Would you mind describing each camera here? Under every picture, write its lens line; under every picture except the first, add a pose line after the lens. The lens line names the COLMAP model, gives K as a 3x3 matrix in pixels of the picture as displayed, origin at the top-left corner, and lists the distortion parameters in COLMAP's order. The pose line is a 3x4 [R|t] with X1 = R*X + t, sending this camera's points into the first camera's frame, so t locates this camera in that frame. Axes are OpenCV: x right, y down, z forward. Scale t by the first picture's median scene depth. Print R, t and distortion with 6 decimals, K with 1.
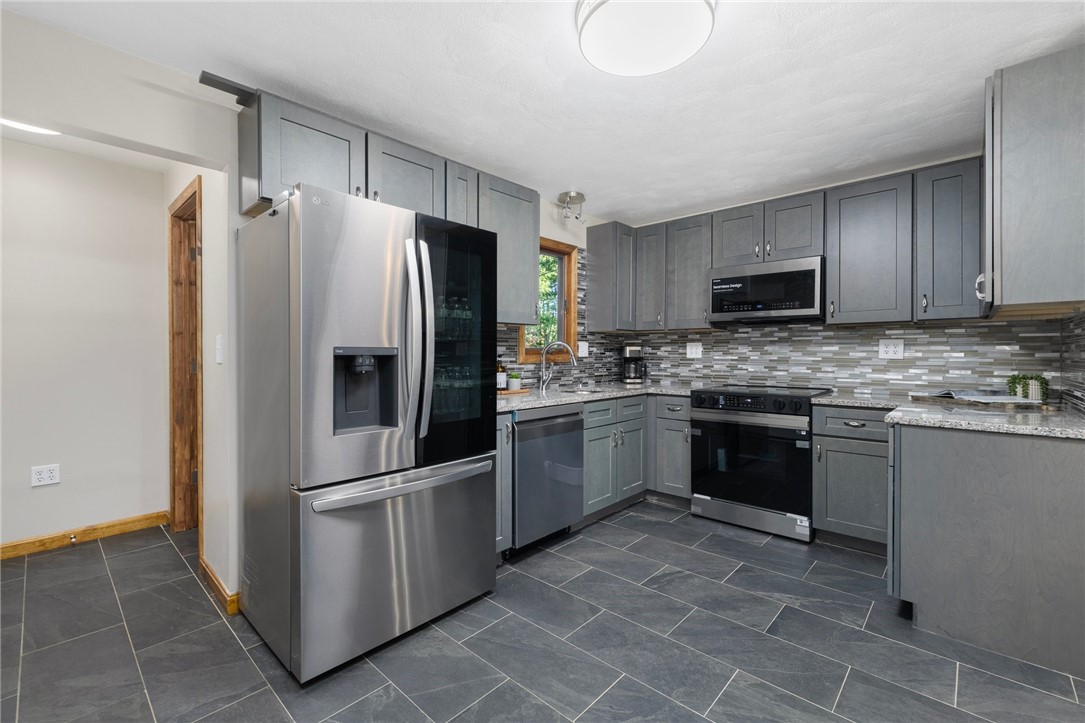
lens RADIAL K [[459.8, 0, 543.1], [0, 459.8, 357.9], [0, 0, 1]] dist [0.000453, 0.000250]
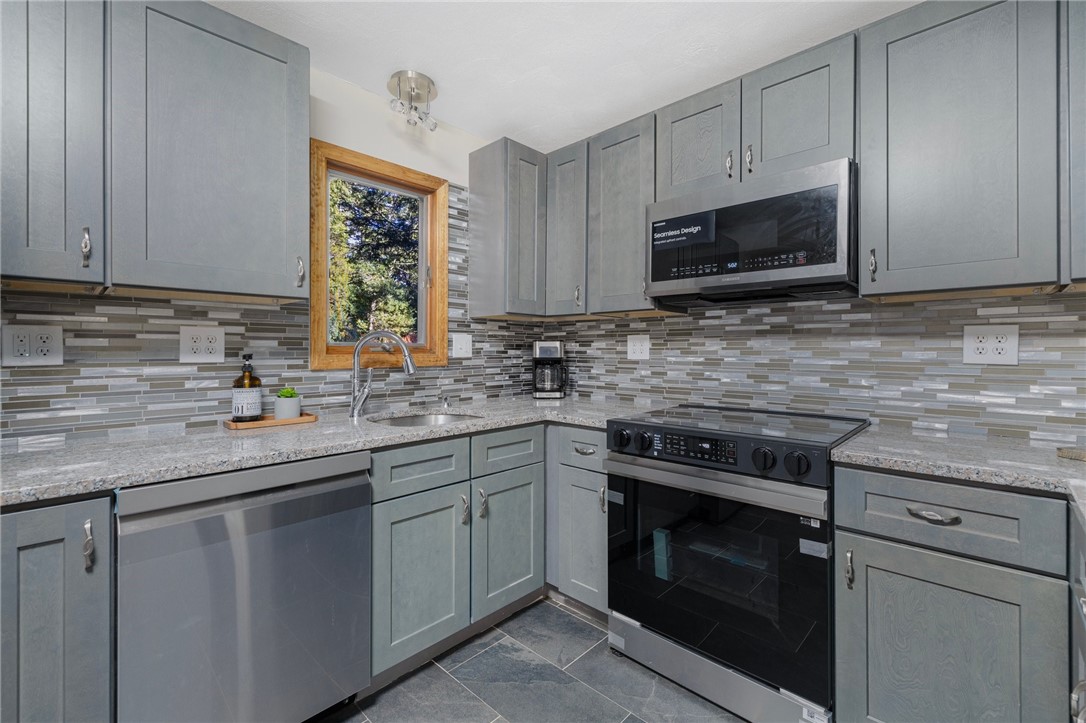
lens RADIAL K [[465.4, 0, 540.5], [0, 465.4, 351.3], [0, 0, 1]] dist [0.000142, 0.000326]
pose [[0.999804, 0.001367, -0.019735, 0.244604], [-0.001550, 0.999956, -0.009300, -0.005703], [0.019721, 0.009329, 0.999762, 0.429316]]
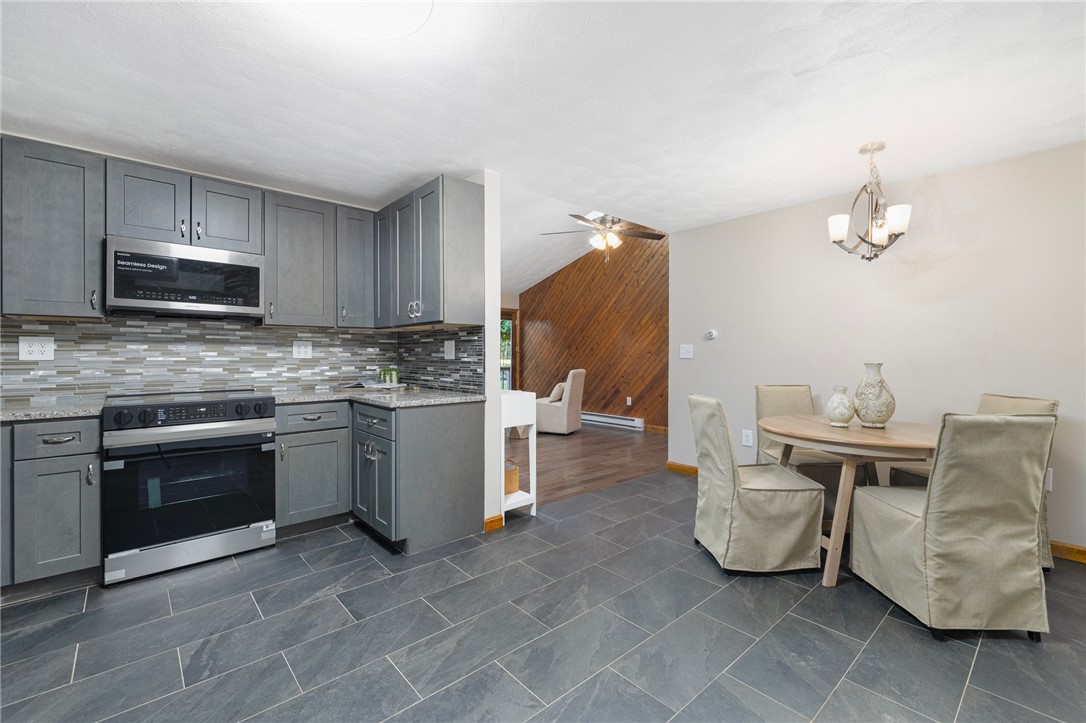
lens RADIAL K [[463.9, 0, 538.4], [0, 463.9, 356.5], [0, 0, 1]] dist [-0.000665, 0.000569]
pose [[0.103014, -0.006051, 0.994662, -0.292139], [0.008092, 0.999954, 0.005245, -0.003389], [-0.994647, 0.007509, 0.103058, 0.269816]]
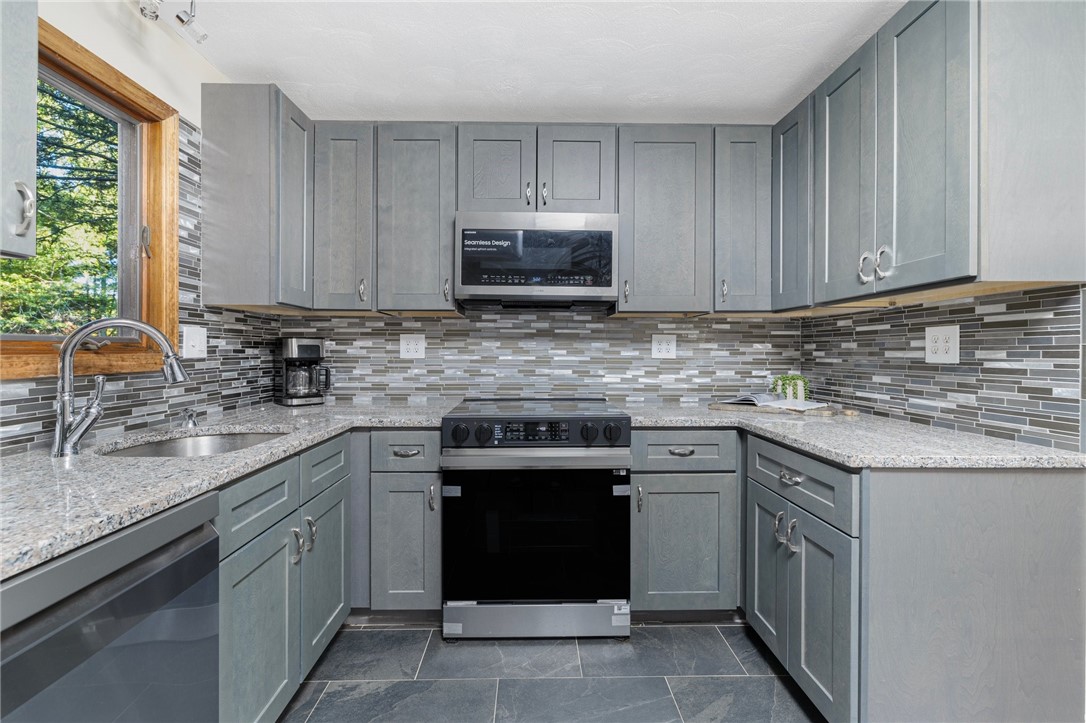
lens RADIAL K [[463.9, 0, 538.4], [0, 463.9, 356.5], [0, 0, 1]] dist [-0.000665, 0.000569]
pose [[0.724205, -0.005681, 0.689561, 0.018788], [0.004789, 0.999983, 0.003210, -0.004607], [-0.689568, 0.000977, 0.724221, 0.496472]]
